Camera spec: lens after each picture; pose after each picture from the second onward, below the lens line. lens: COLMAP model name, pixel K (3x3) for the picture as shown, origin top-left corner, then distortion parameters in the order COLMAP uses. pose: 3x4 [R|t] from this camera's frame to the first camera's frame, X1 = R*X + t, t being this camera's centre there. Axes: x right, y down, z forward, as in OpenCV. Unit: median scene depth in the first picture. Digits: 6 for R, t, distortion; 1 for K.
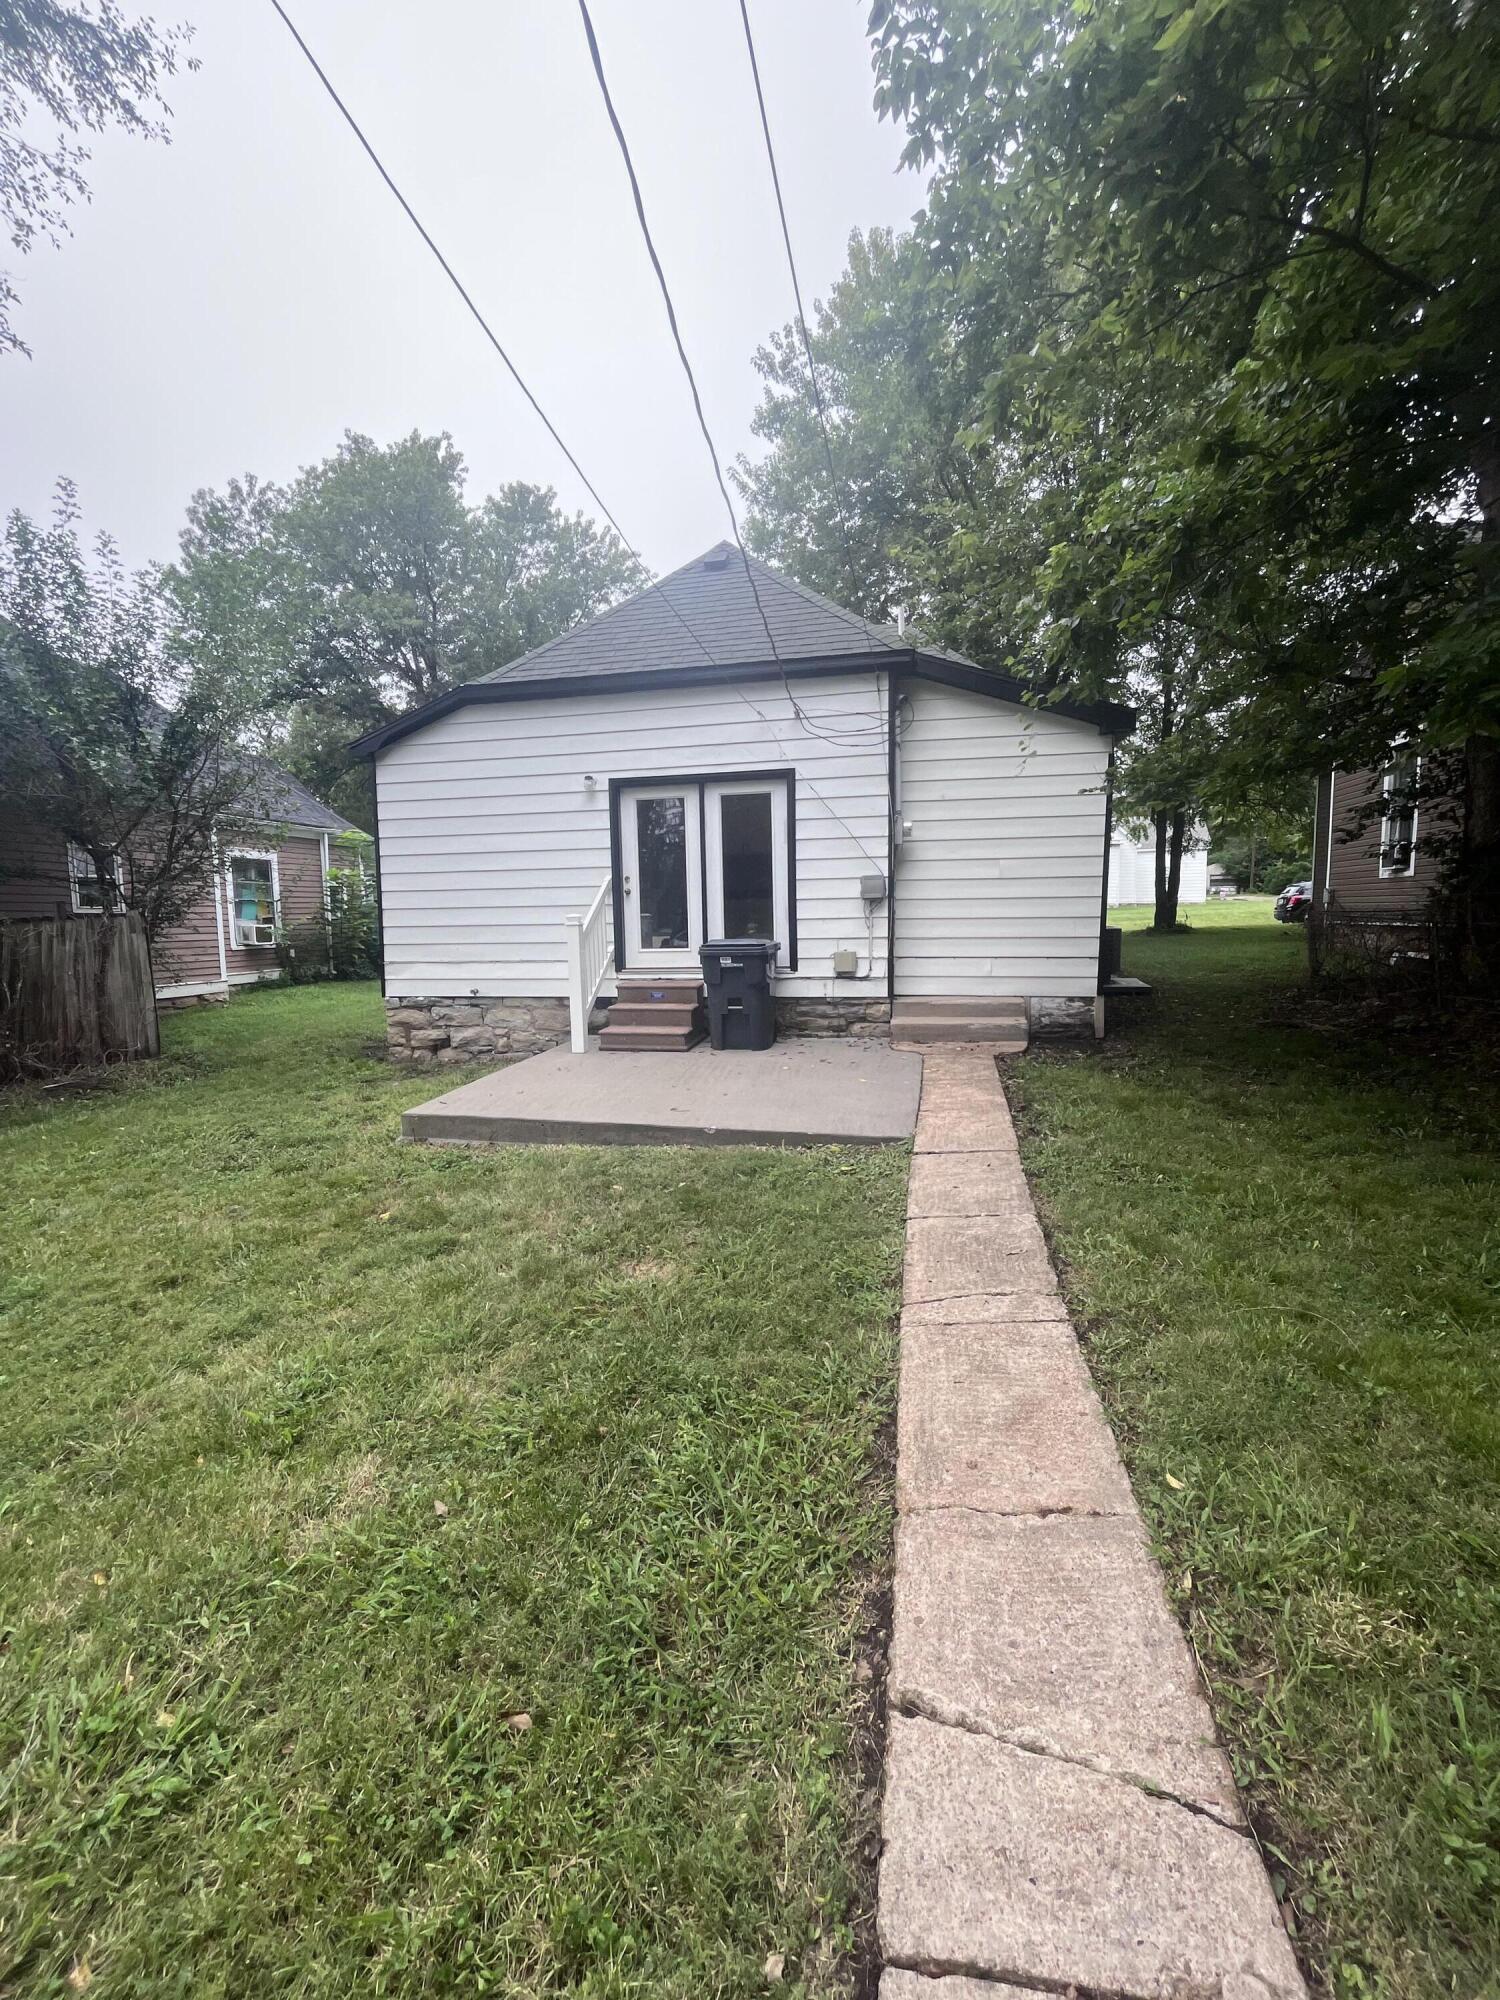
lens RADIAL K [[809.1, 0, 746.3], [0, 809.1, 997.2], [0, 0, 1]] dist [-0.003856, -0.002176]
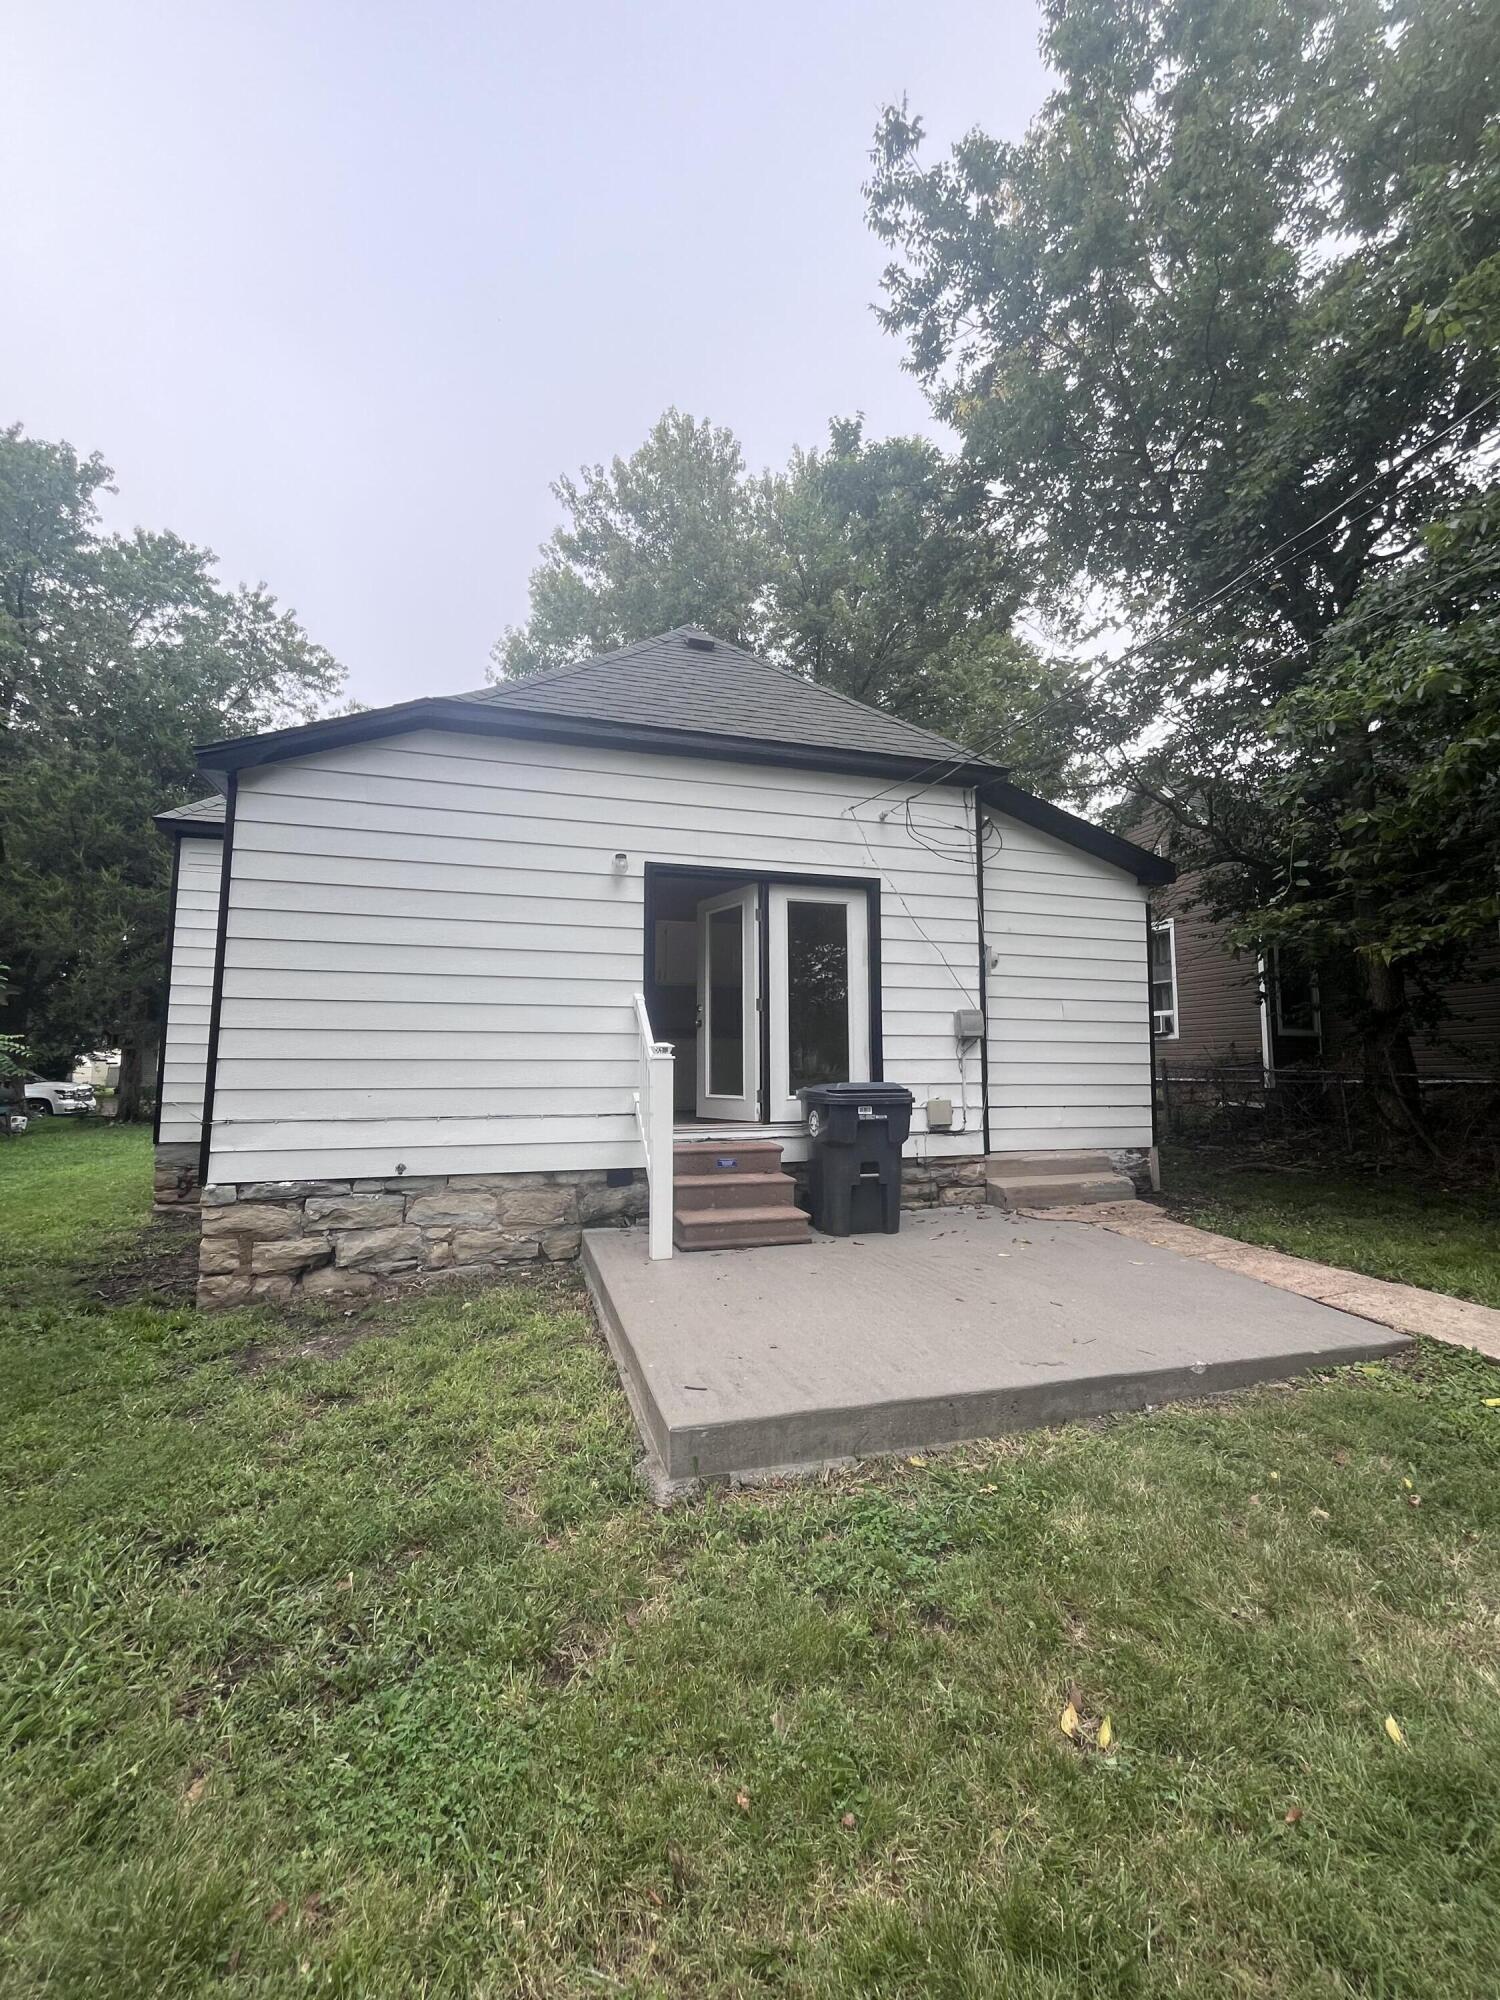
lens RADIAL K [[809.1, 0, 742.1], [0, 809.1, 1000.5], [0, 0, 1]] dist [-0.003856, -0.002176]
pose [[0.878769, 0.057842, 0.473730, -0.441364], [0.033760, 0.982607, -0.182601, -0.012332], [-0.476052, 0.176457, 0.861532, 0.363313]]
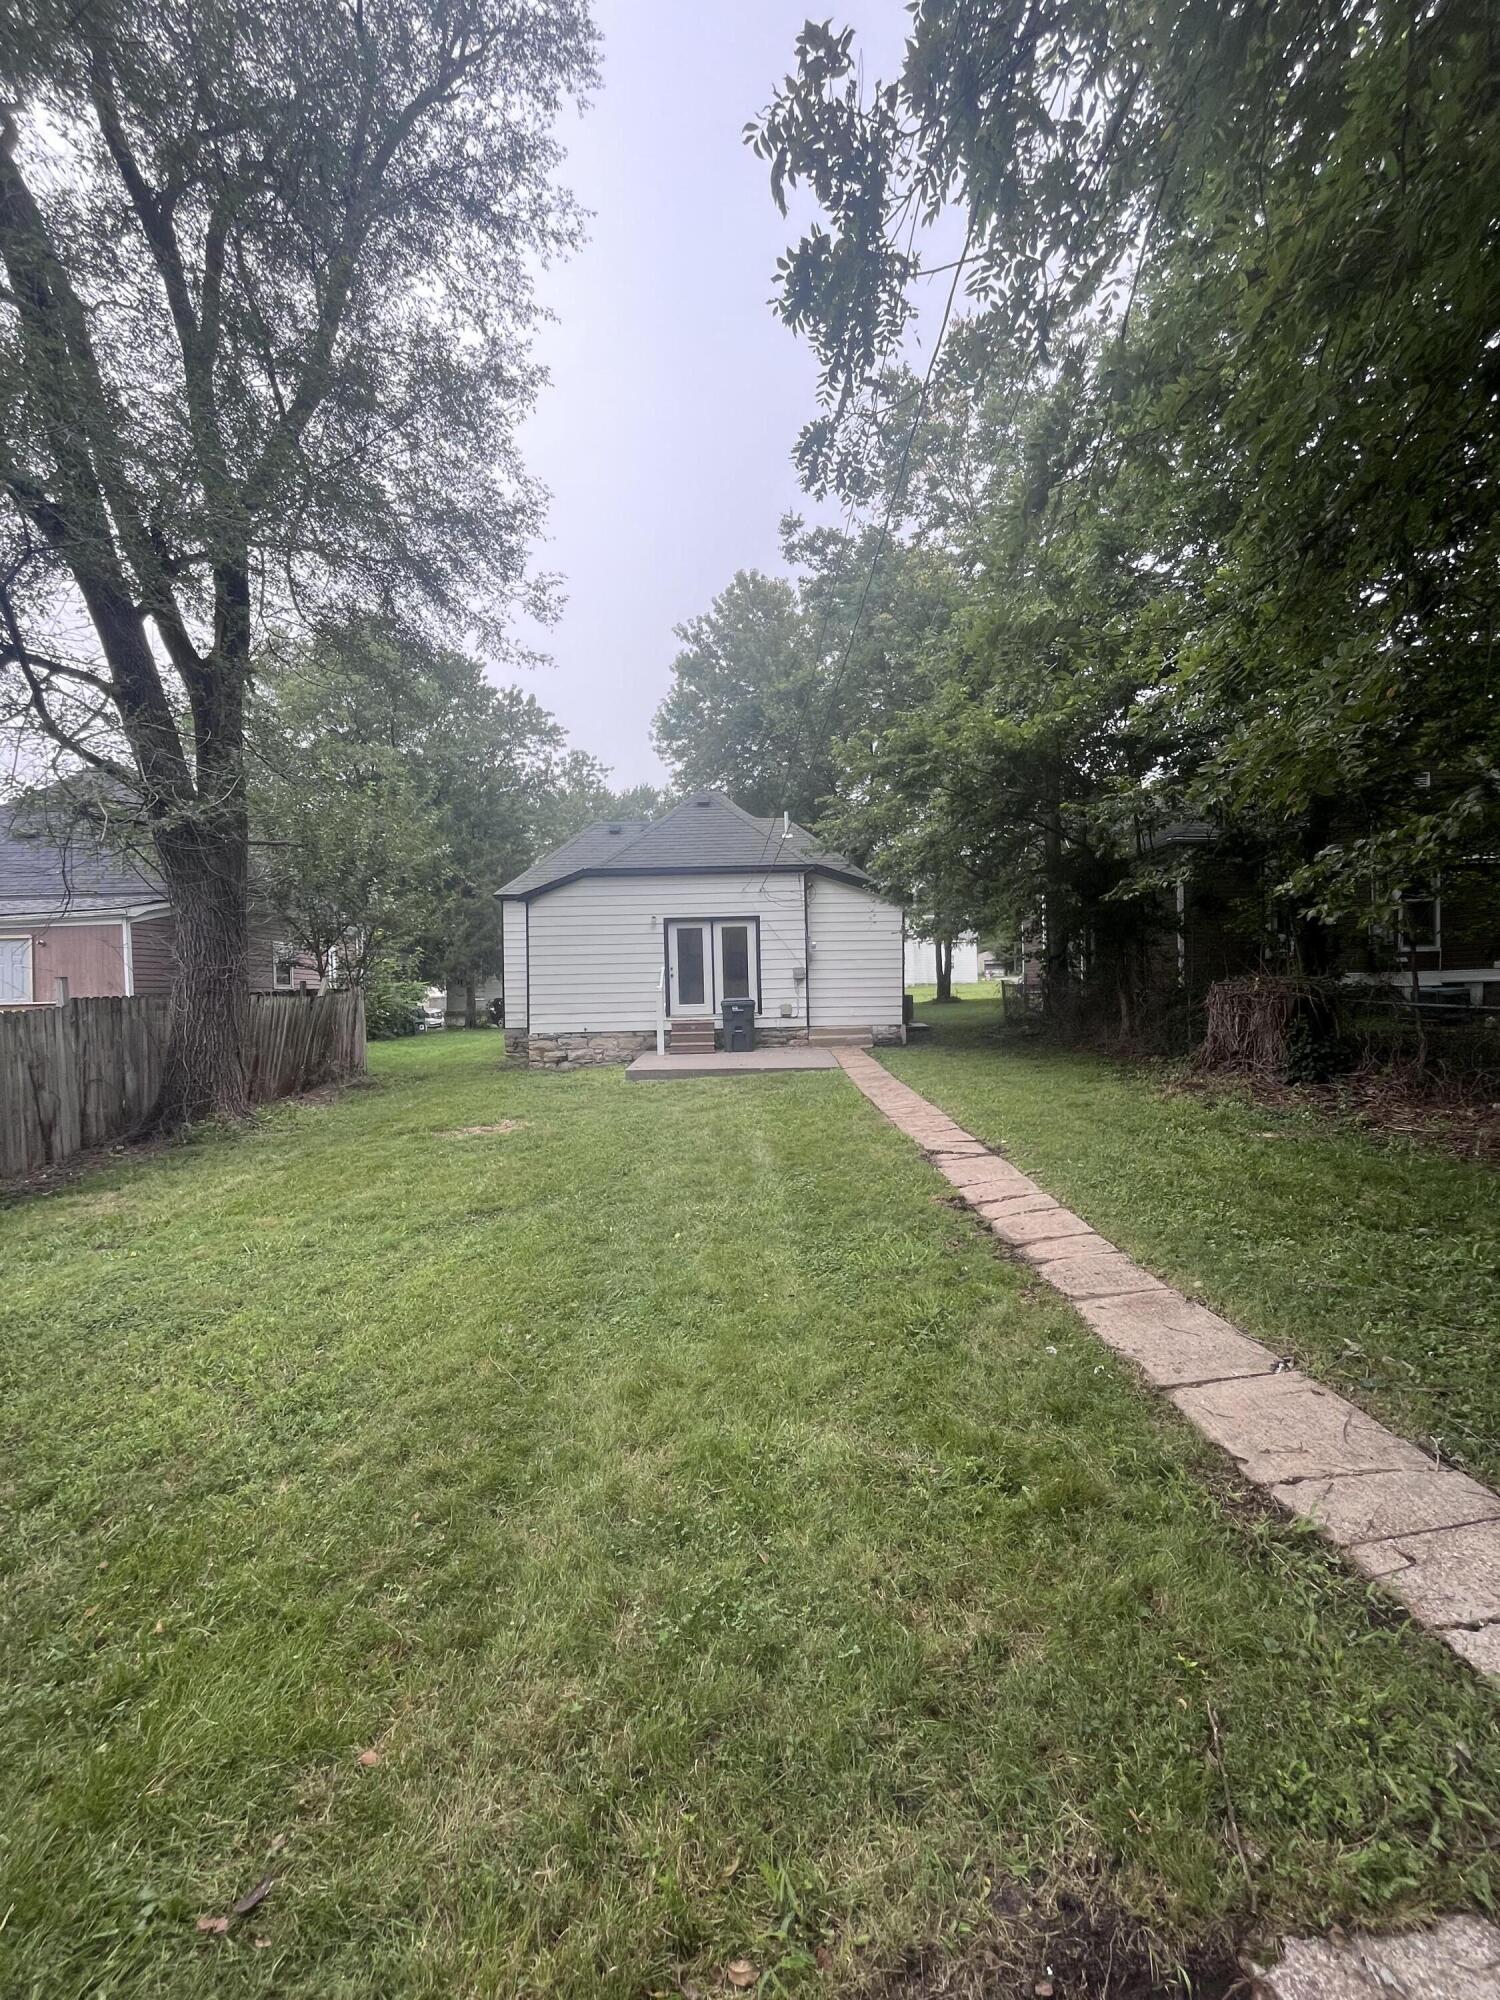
lens RADIAL K [[809.1, 0, 736.8], [0, 809.1, 1008.5], [0, 0, 1]] dist [-0.003856, -0.002176]
pose [[0.977572, -0.008859, 0.210417, -0.420559], [0.027152, 0.996078, -0.084211, 0.120086], [-0.208846, 0.088035, 0.973978, -0.942287]]
